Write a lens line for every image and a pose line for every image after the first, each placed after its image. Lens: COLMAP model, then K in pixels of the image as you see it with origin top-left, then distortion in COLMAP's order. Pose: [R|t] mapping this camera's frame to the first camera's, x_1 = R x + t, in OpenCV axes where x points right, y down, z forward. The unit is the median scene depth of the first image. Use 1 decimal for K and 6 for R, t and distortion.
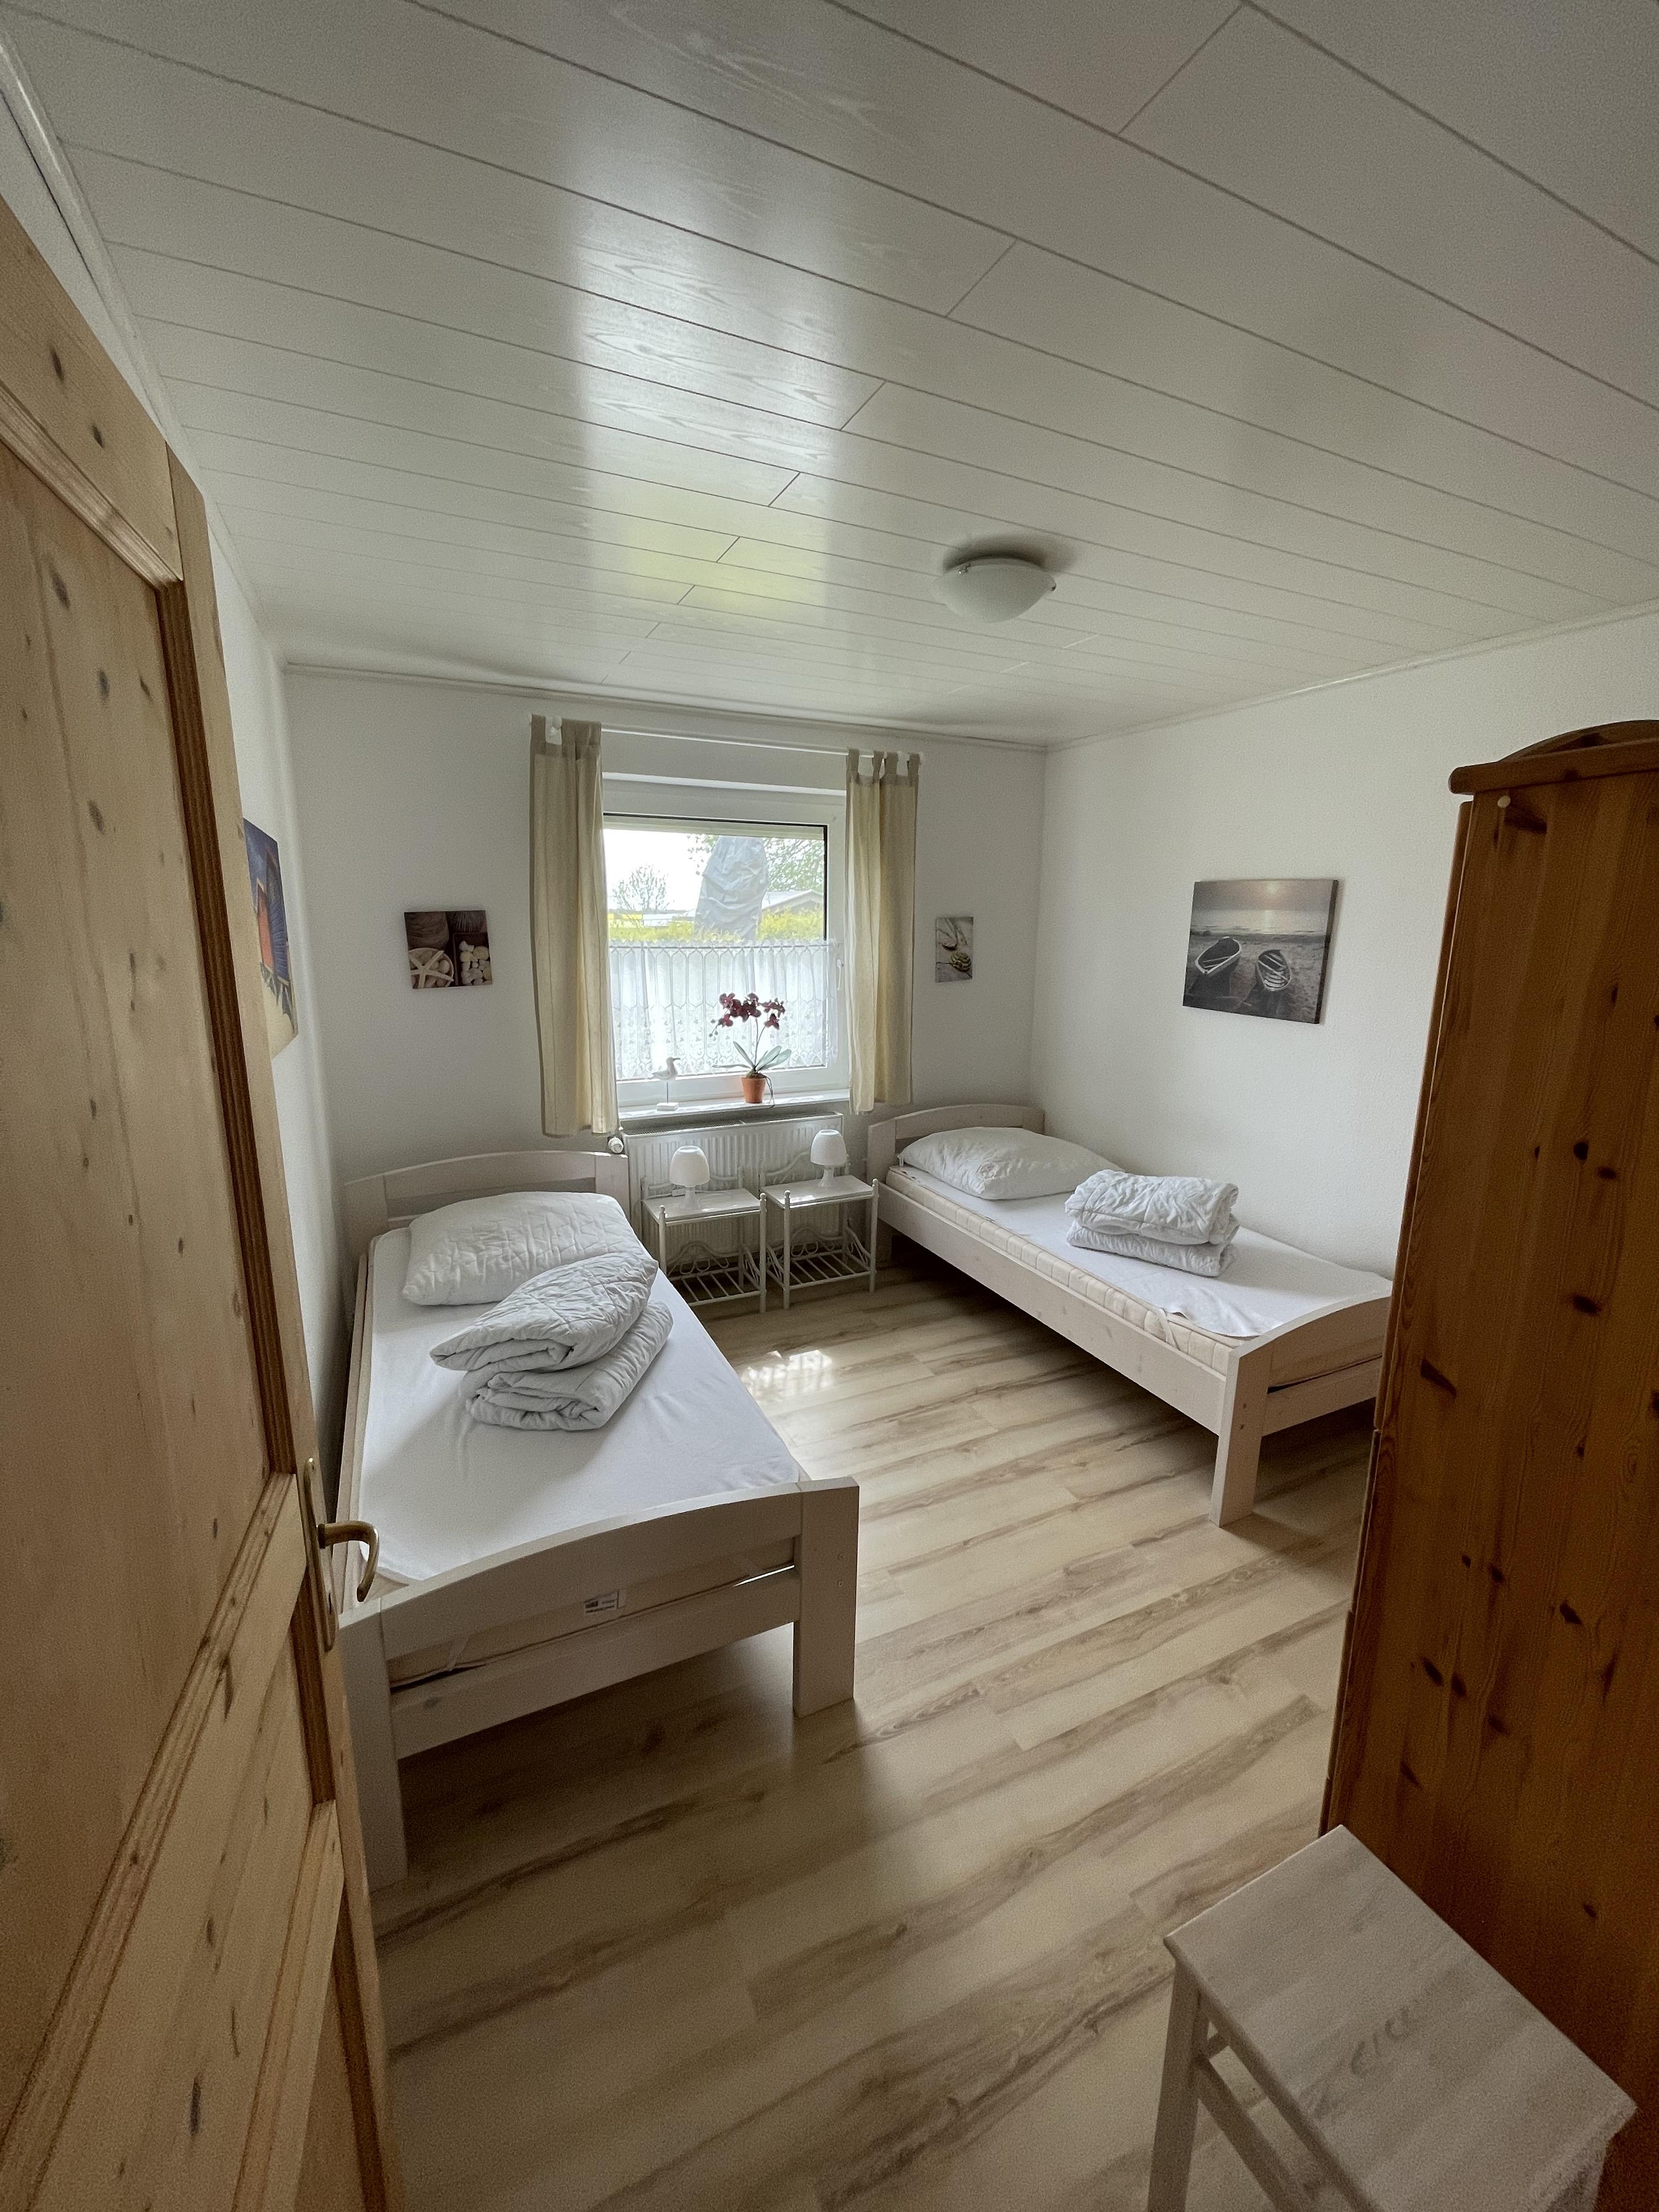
lens RADIAL K [[899.7, 0, 813.7], [0, 899.7, 1088.7], [0, 0, 1]] dist [-0.004055, -0.000213]
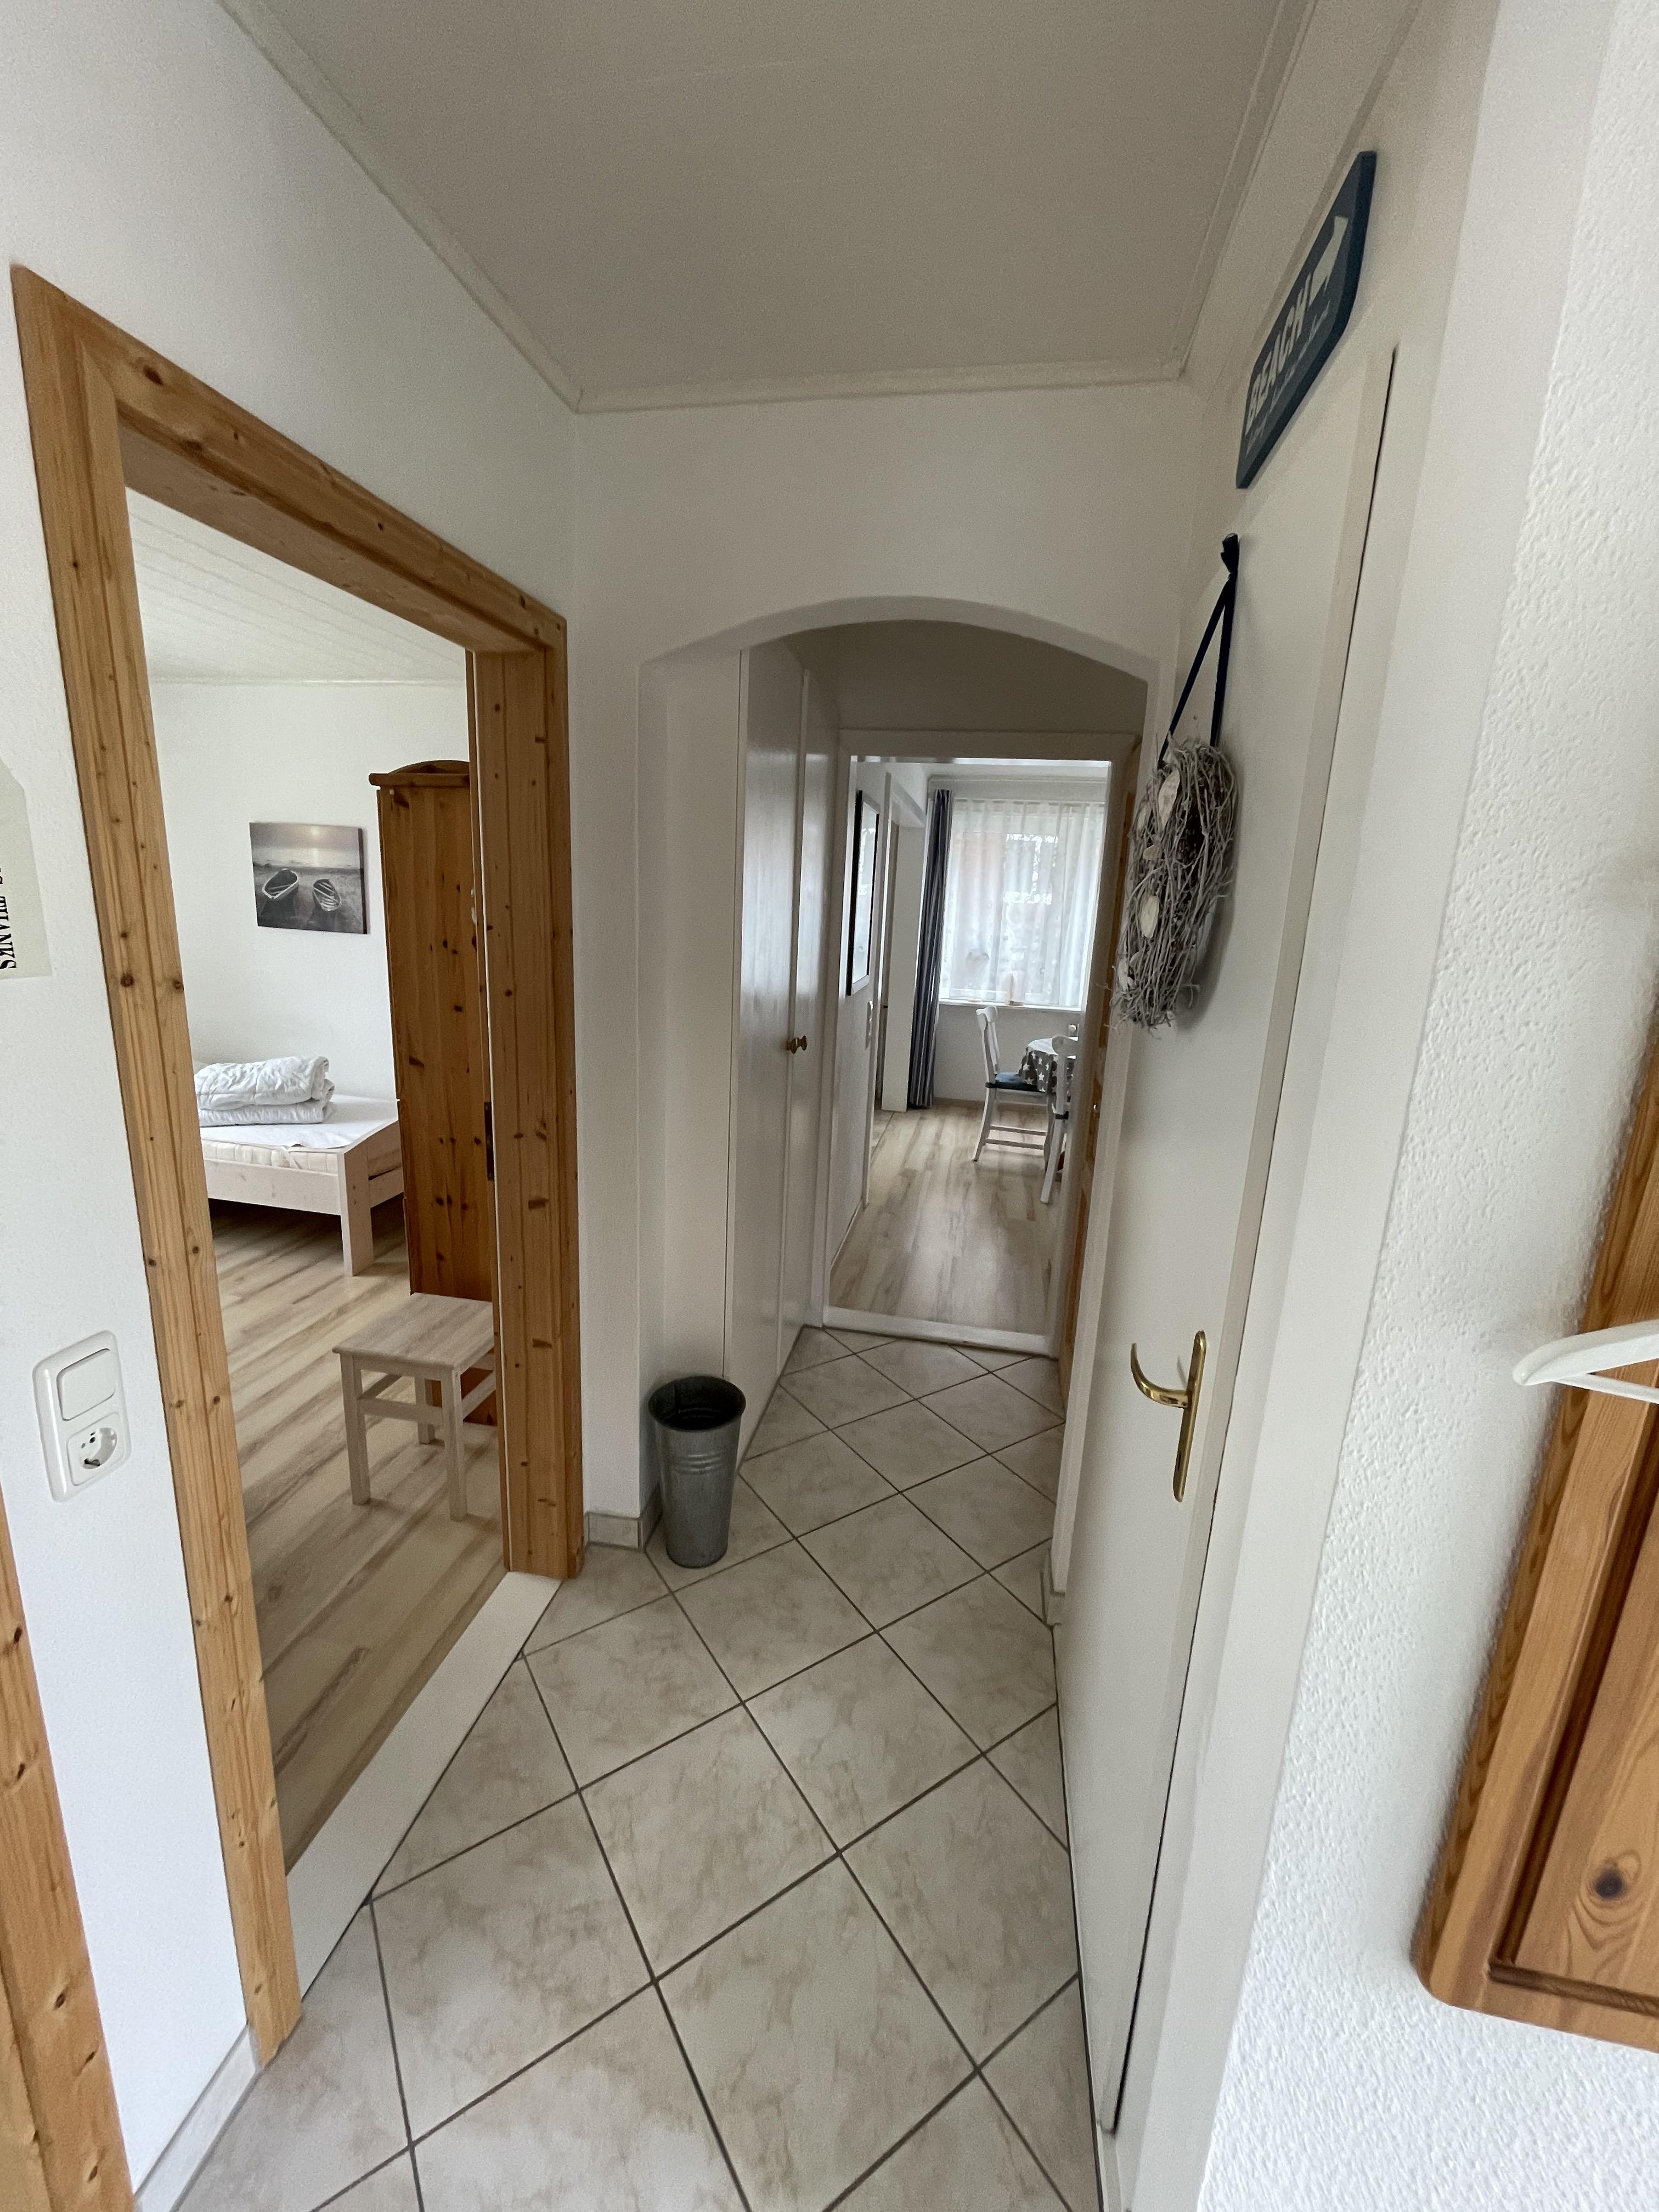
lens RADIAL K [[899.7, 0, 808.3], [0, 899.7, 1093.8], [0, 0, 1]] dist [-0.004055, -0.000213]
pose [[0.595216, -0.162719, 0.786918, -0.163672], [0.117386, 0.986385, 0.115175, 0.093506], [-0.794945, 0.023819, 0.606213, -0.379703]]
